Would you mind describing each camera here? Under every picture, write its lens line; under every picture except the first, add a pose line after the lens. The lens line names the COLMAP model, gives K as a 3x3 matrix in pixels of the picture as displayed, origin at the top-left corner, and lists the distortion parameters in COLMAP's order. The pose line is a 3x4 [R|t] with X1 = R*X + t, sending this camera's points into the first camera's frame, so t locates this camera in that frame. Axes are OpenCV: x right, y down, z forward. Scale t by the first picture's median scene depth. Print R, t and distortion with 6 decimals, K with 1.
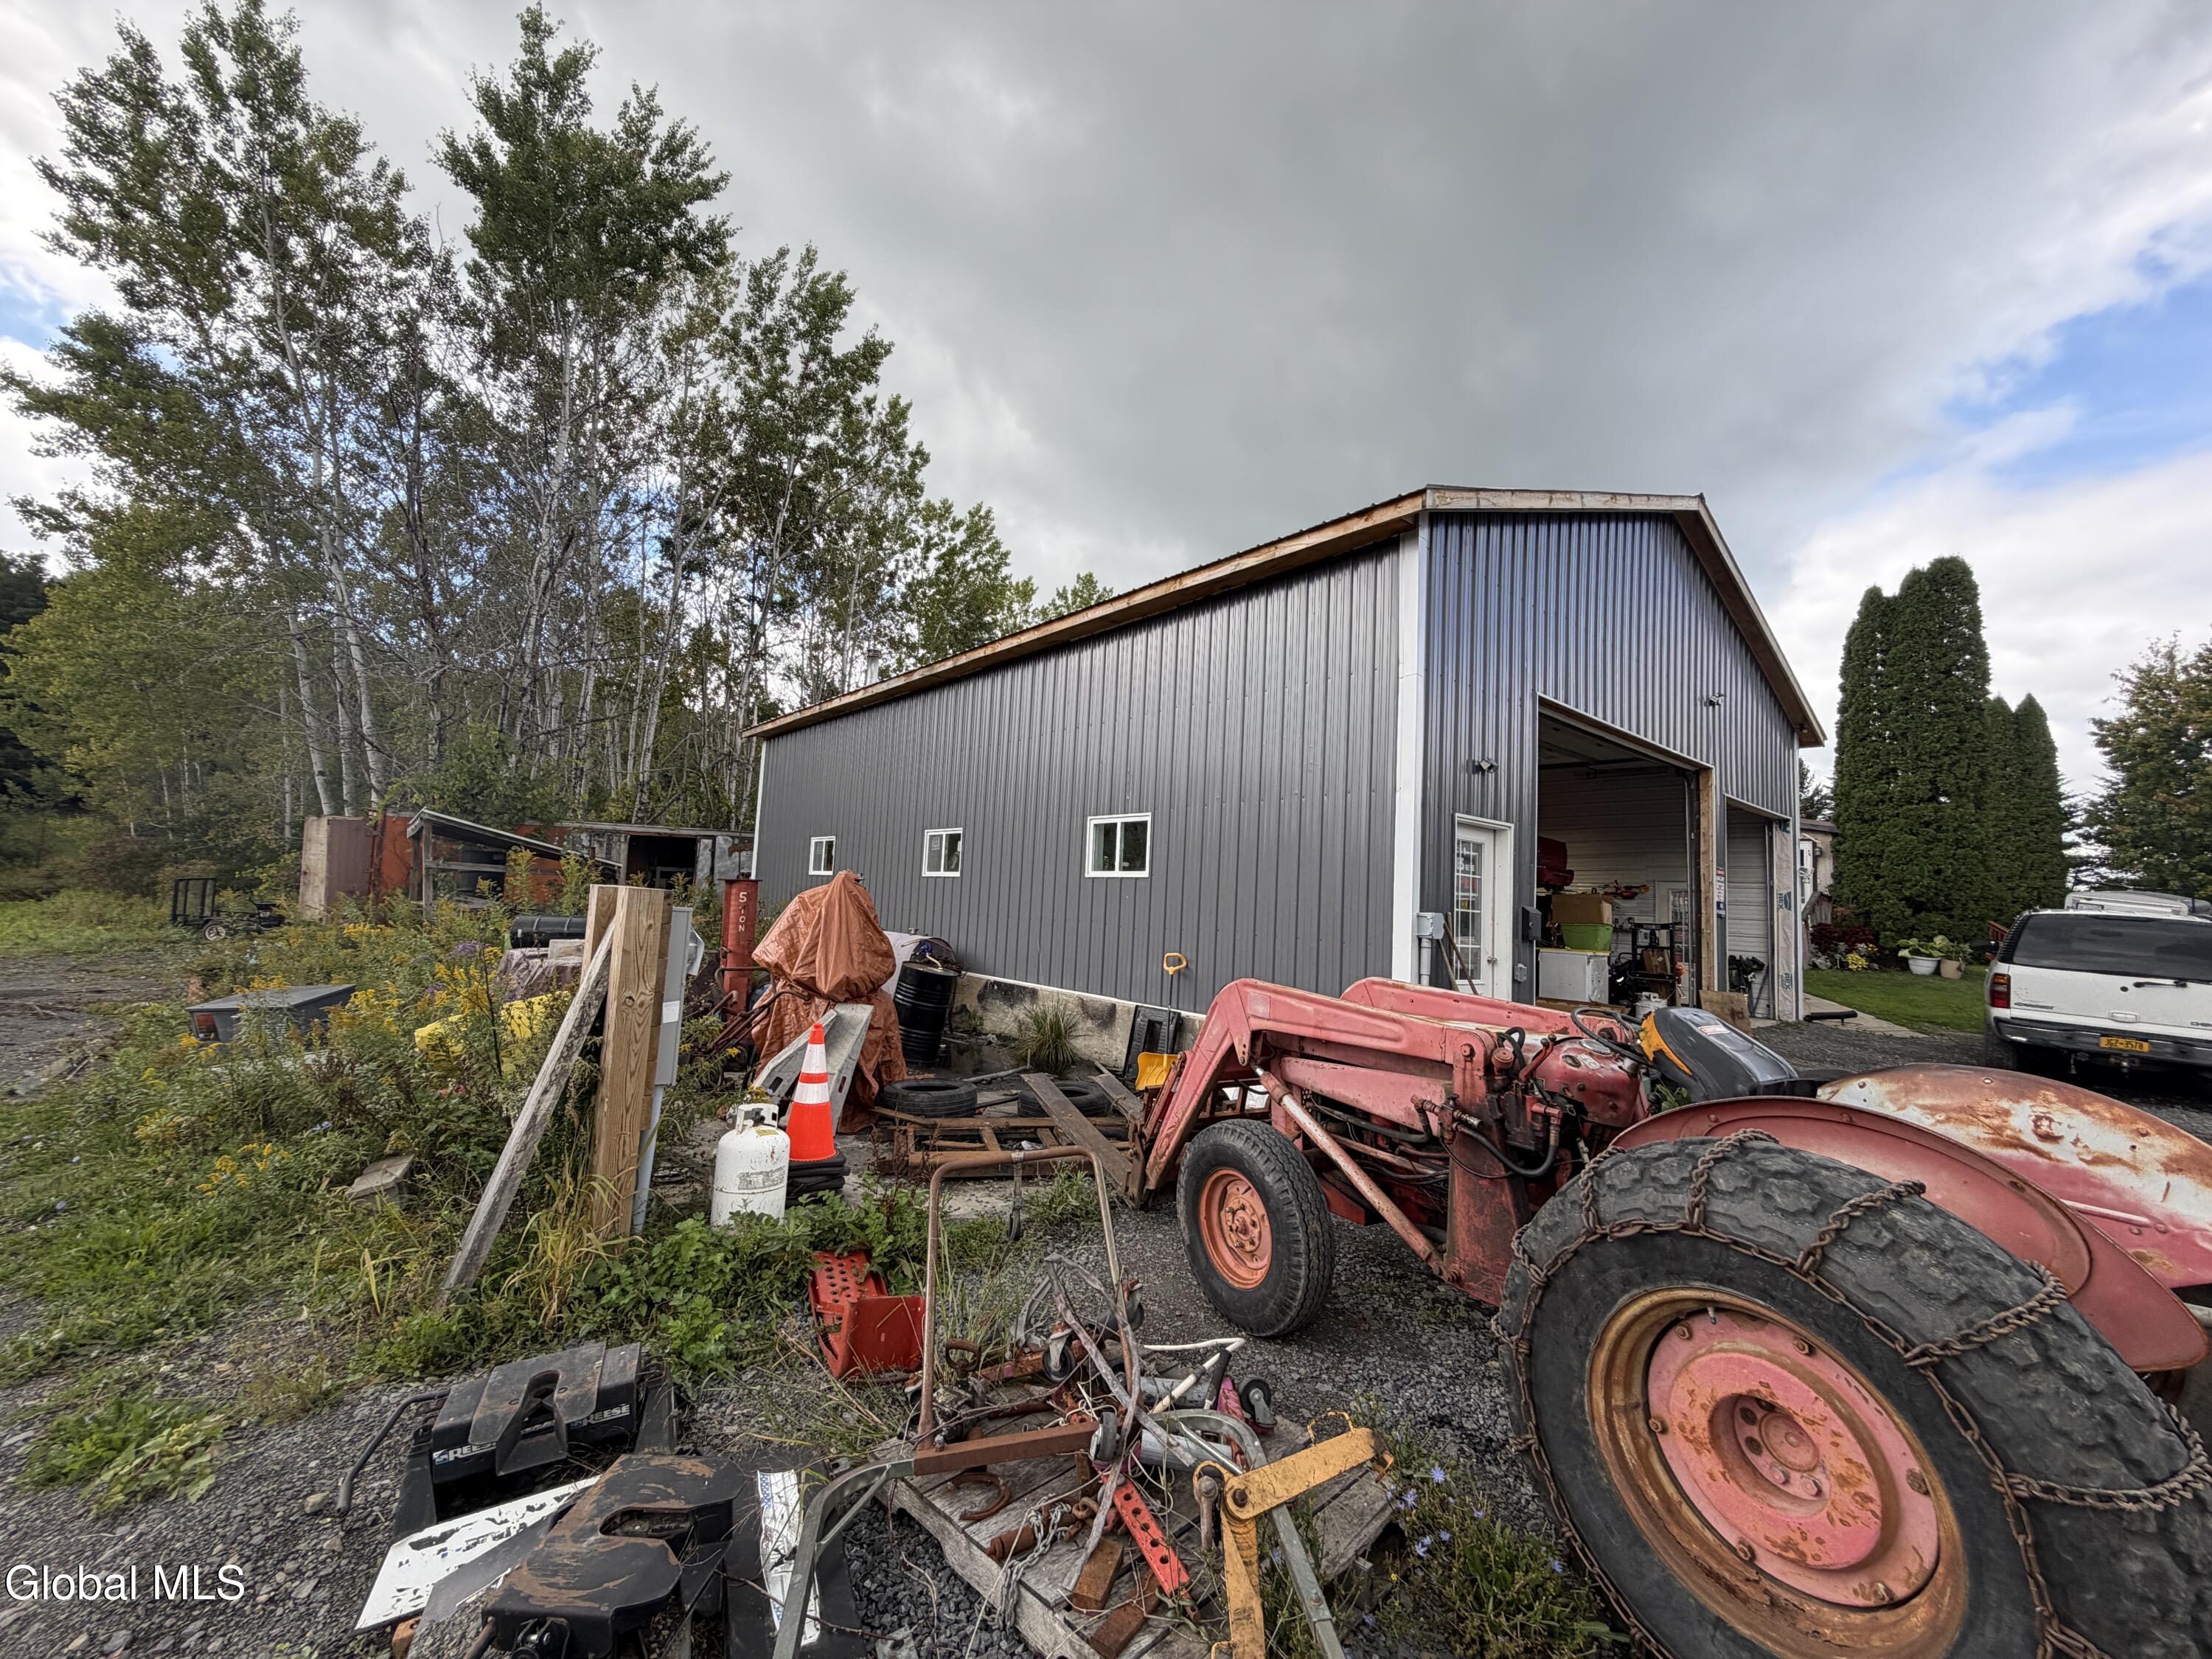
lens RADIAL K [[881.9, 0, 1106.0], [0, 881.9, 829.5], [0, 0, 1]] dist [0.000191, 0.000105]
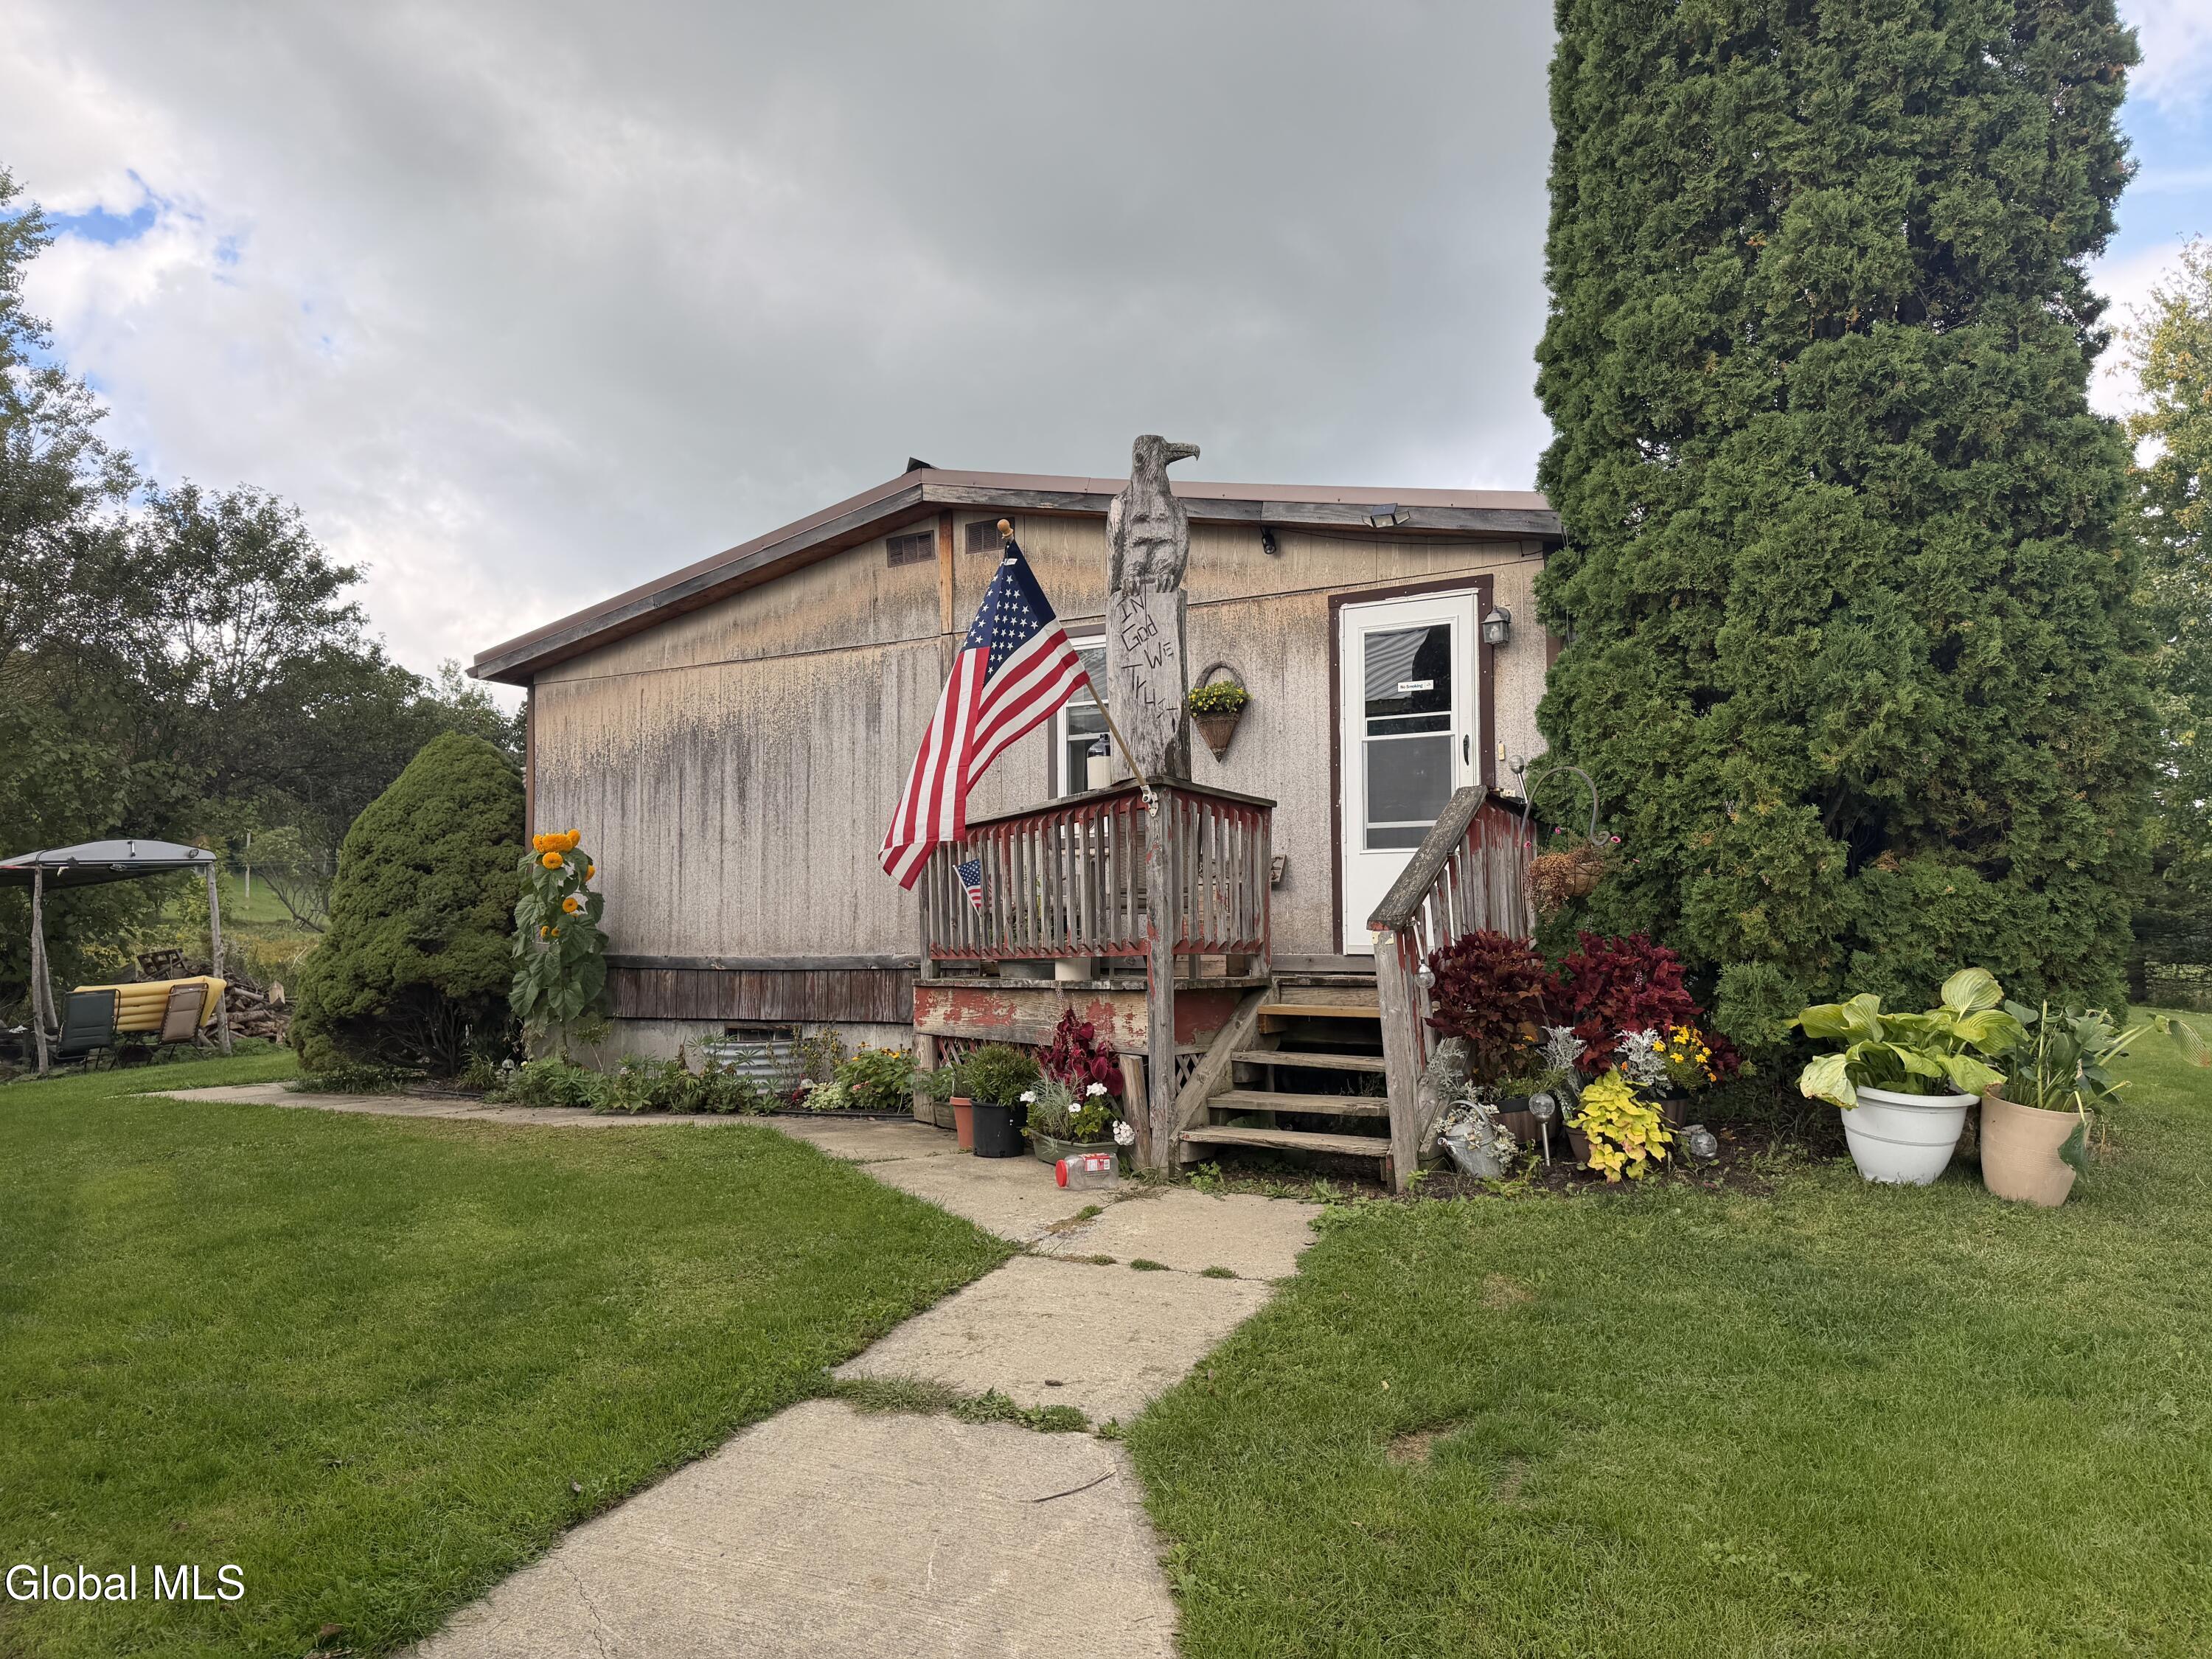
lens RADIAL K [[1533.8, 0, 1106.0], [0, 1533.8, 829.5], [0, 0, 1]] dist [0.003403, 0.001066]
pose [[0.934974, -0.034002, 0.353082, 0.628952], [0.021290, 0.998980, 0.039827, 0.069367], [-0.354076, -0.029720, 0.934744, 0.728013]]
